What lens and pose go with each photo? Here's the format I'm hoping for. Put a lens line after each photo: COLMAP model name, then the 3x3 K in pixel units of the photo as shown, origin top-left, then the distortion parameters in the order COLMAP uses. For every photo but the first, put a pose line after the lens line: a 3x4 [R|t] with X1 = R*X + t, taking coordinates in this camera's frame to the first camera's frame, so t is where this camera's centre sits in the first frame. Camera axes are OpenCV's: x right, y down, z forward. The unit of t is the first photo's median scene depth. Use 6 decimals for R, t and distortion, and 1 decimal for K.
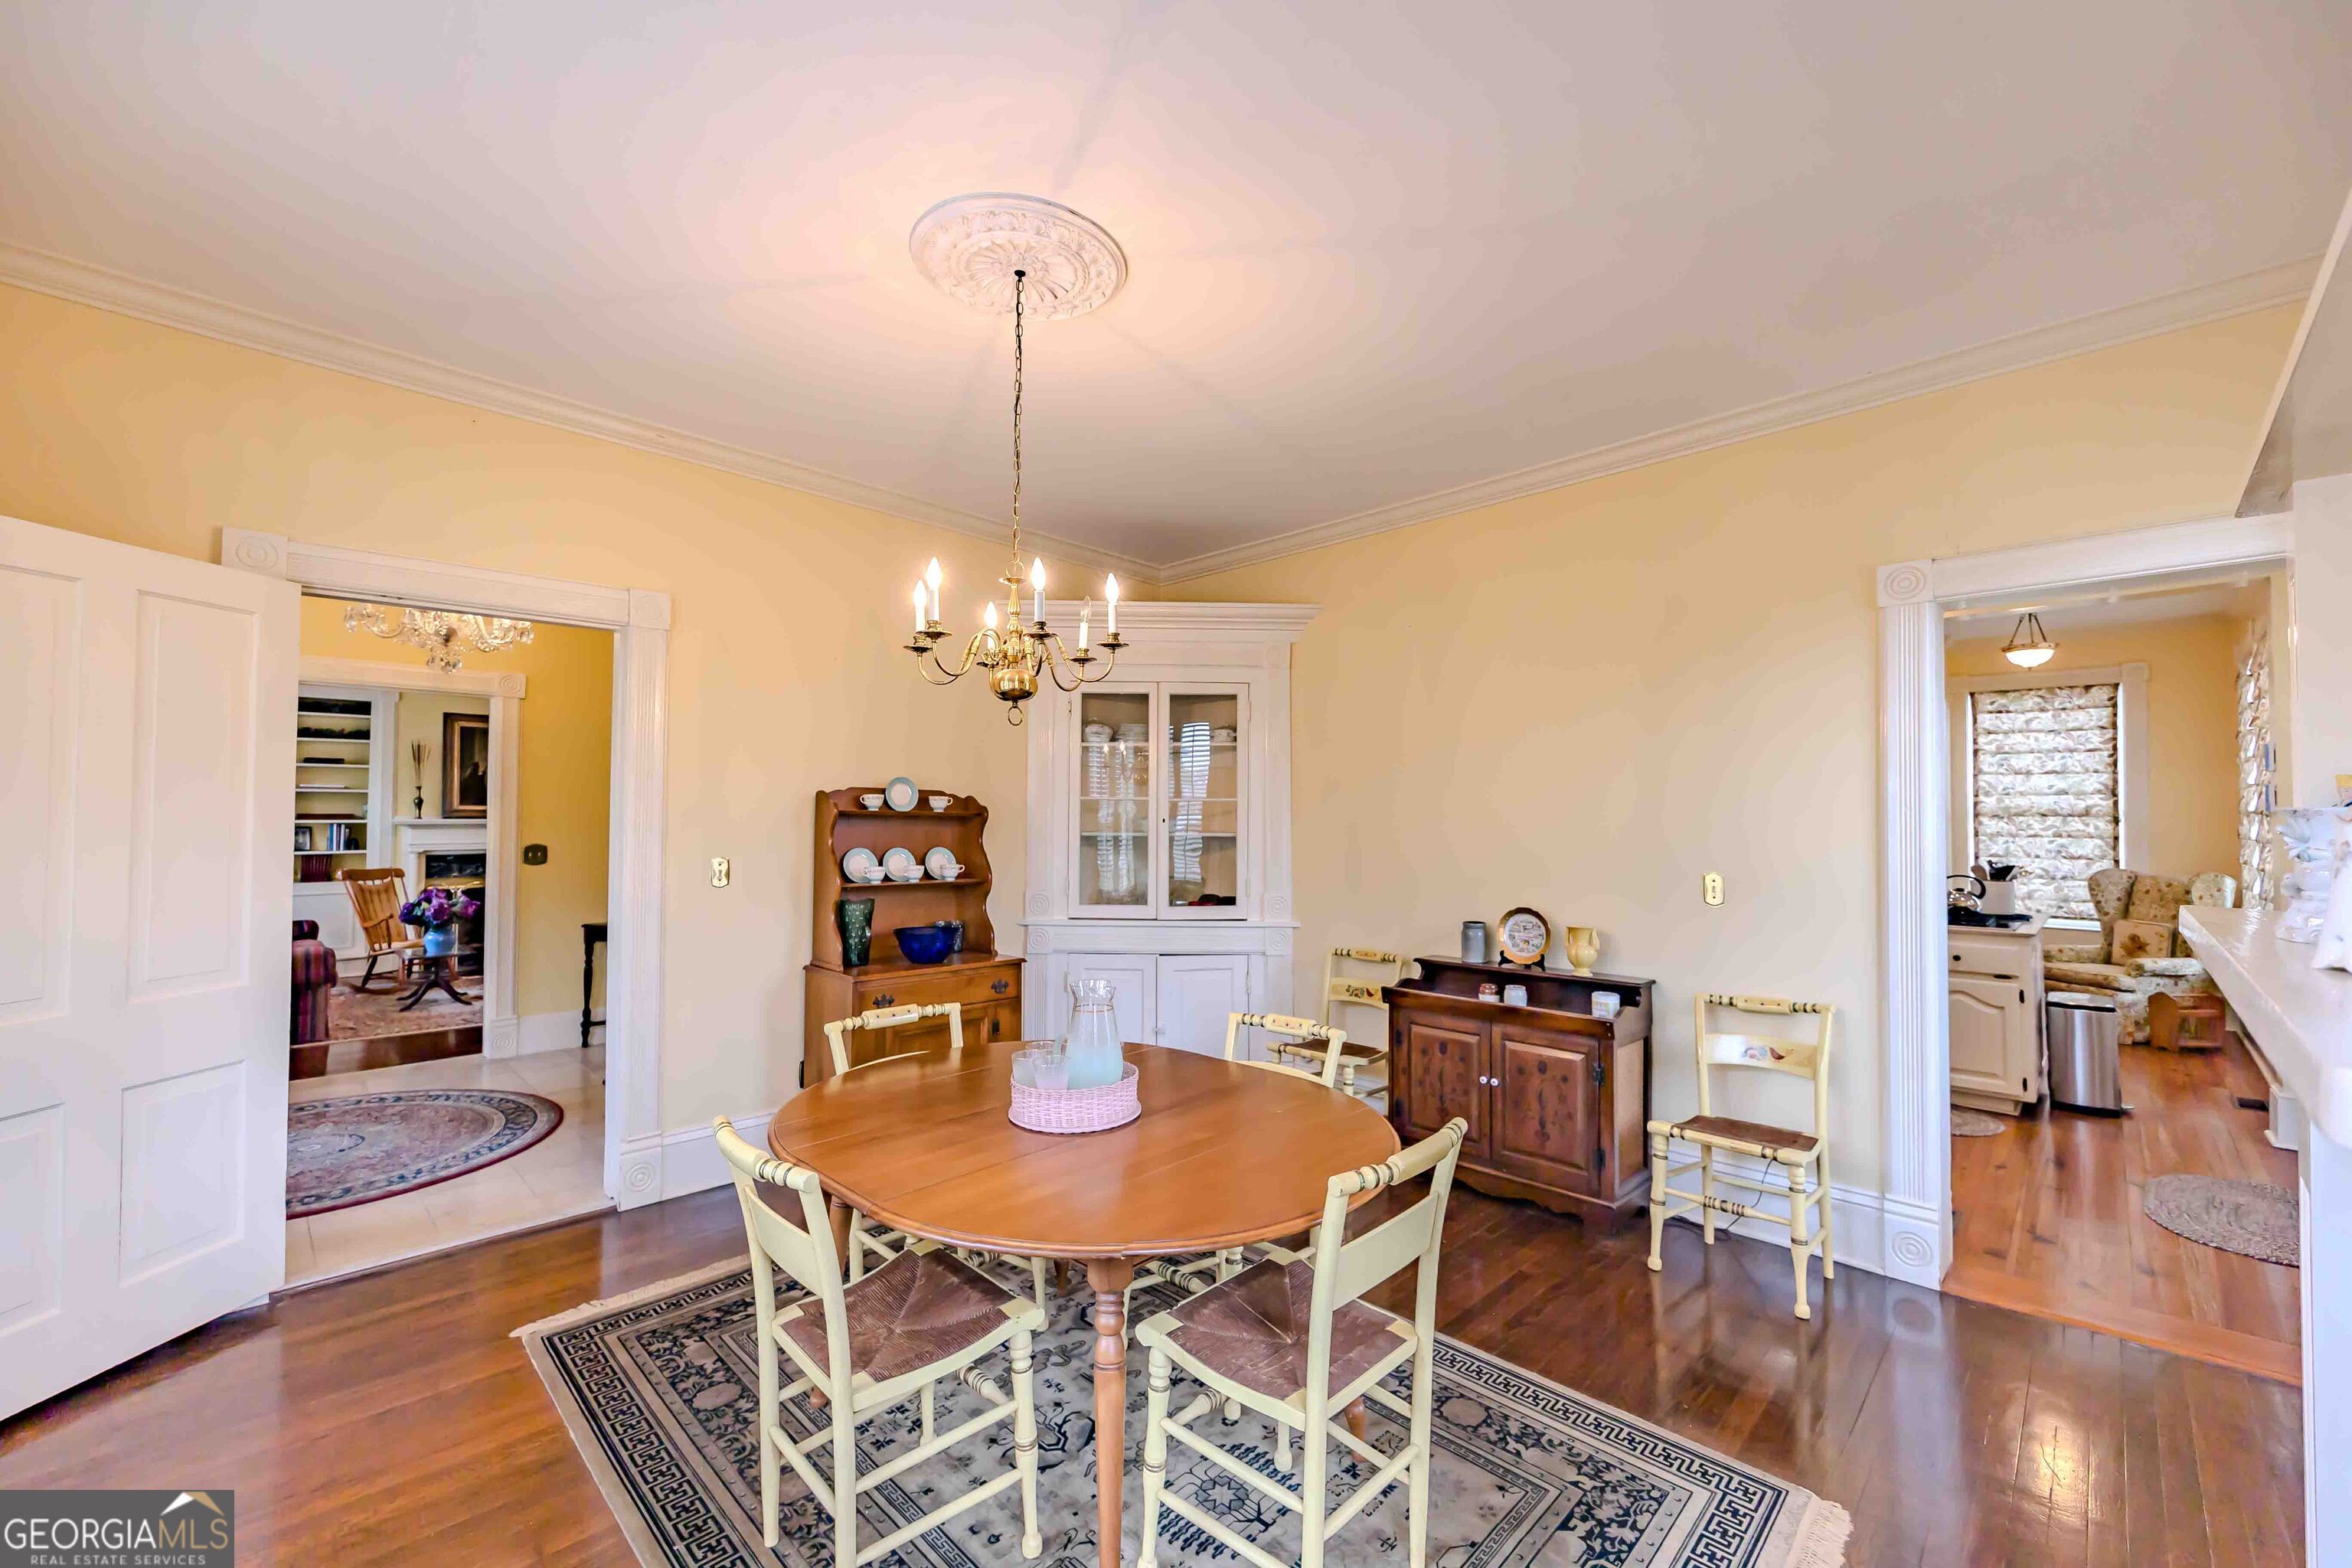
lens RADIAL K [[932.0, 0, 1186.0], [0, 932.0, 785.8], [0, 0, 1]] dist [-0.001165, -0.000153]
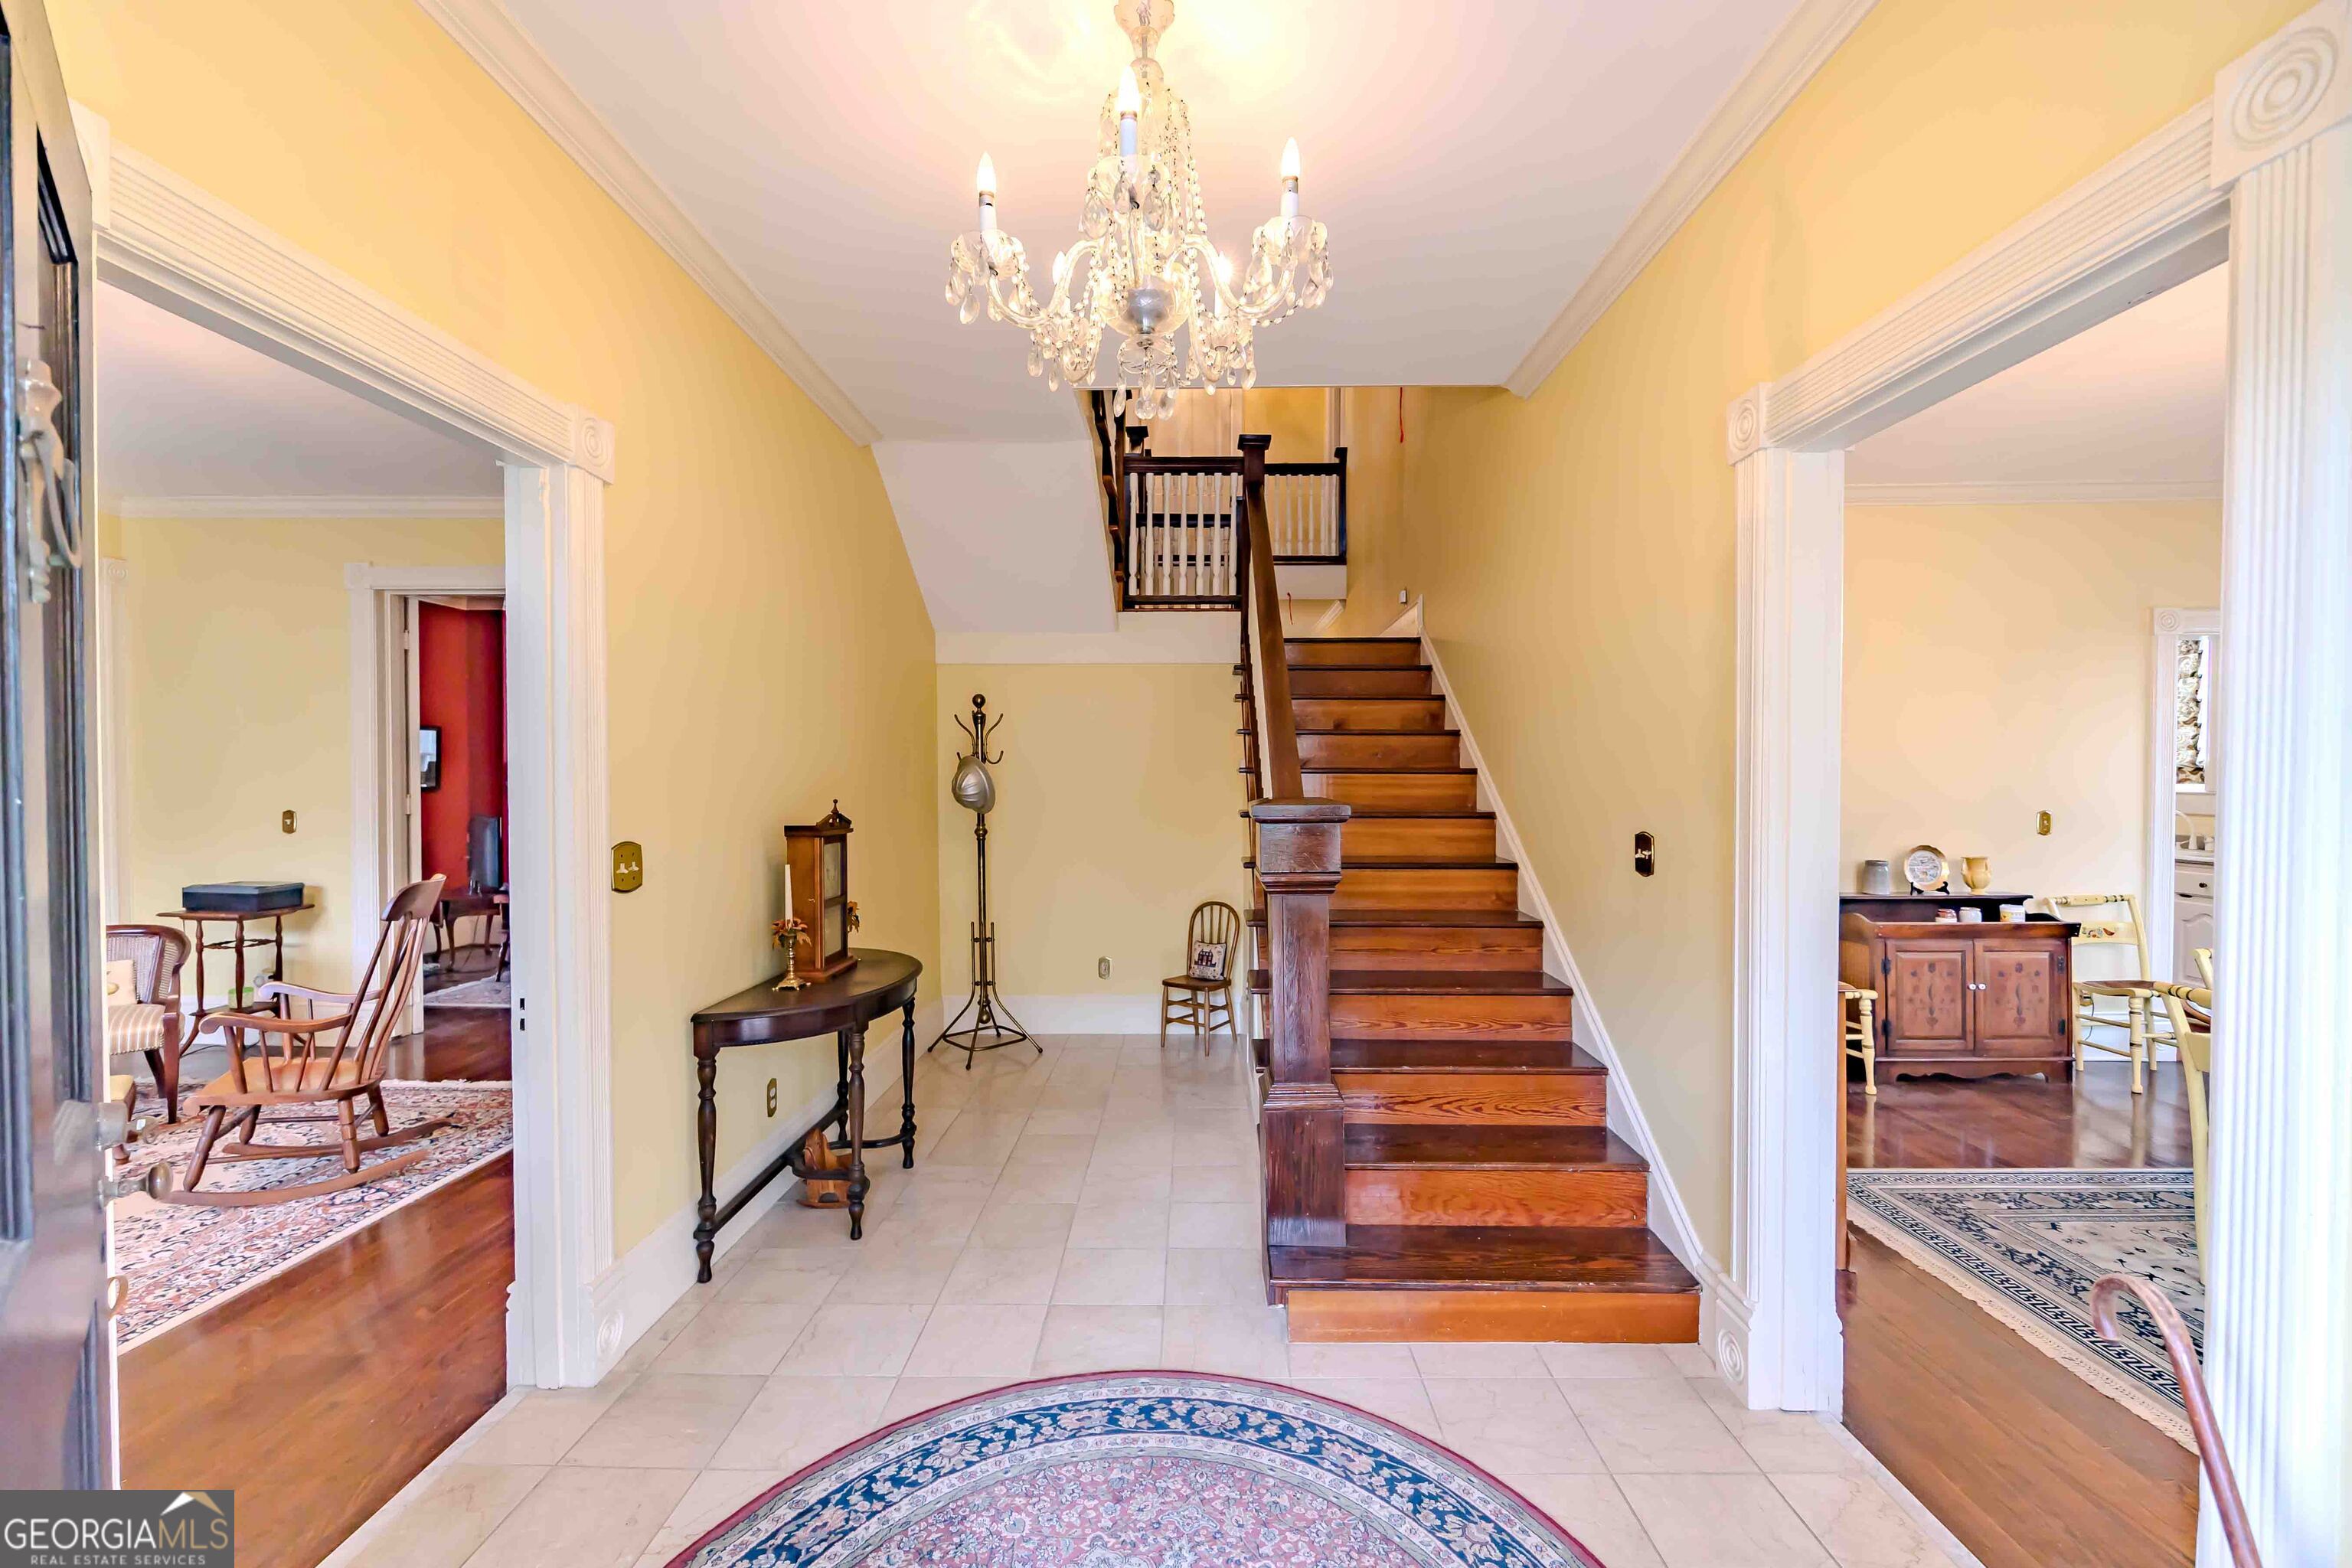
lens RADIAL K [[950.8, 0, 1181.9], [0, 950.8, 786.4], [0, 0, 1]] dist [-0.001296, -0.000798]
pose [[0.724032, -0.013853, 0.689628, -1.179086], [-0.019460, 0.998990, 0.040499, 0.021351], [-0.689492, -0.042742, 0.723031, 0.759399]]
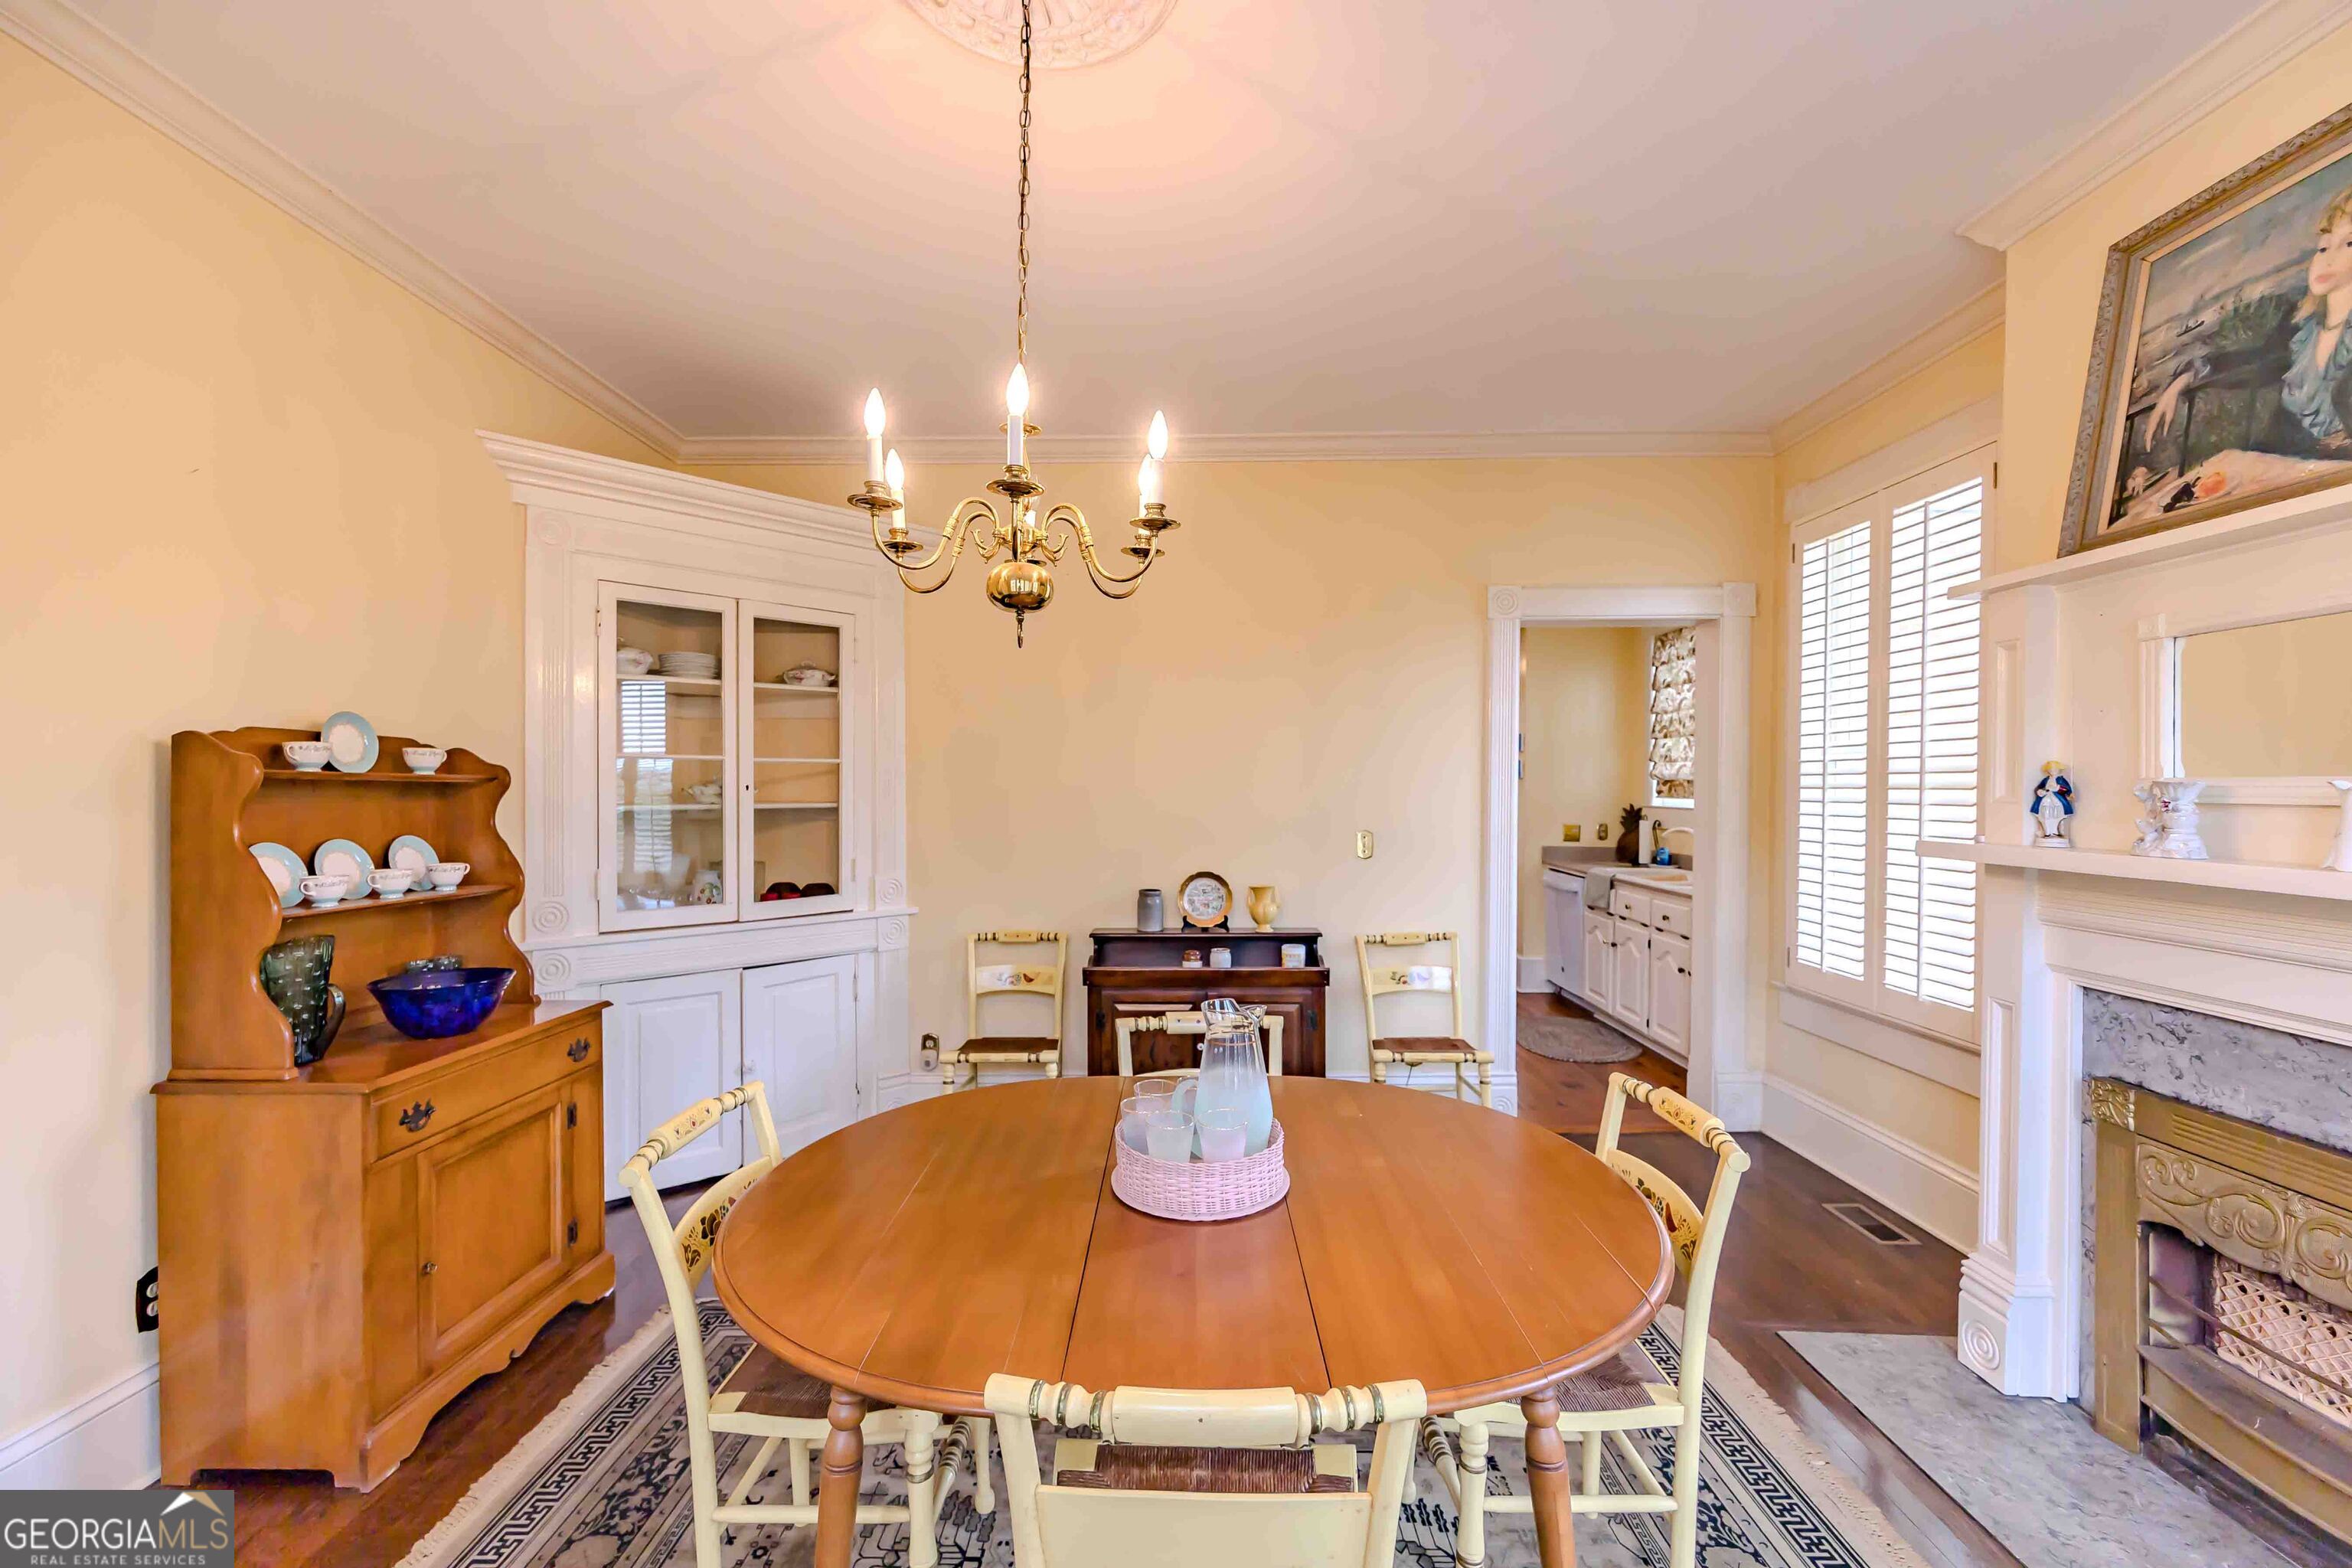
lens RADIAL K [[950.8, 0, 1181.9], [0, 950.8, 786.4], [0, 0, 1]] dist [-0.001296, -0.000798]
pose [[0.724856, -0.004428, 0.688886, -0.361385], [-0.022149, 0.999313, 0.029729, 0.007316], [-0.688544, -0.036807, 0.724260, 0.265391]]
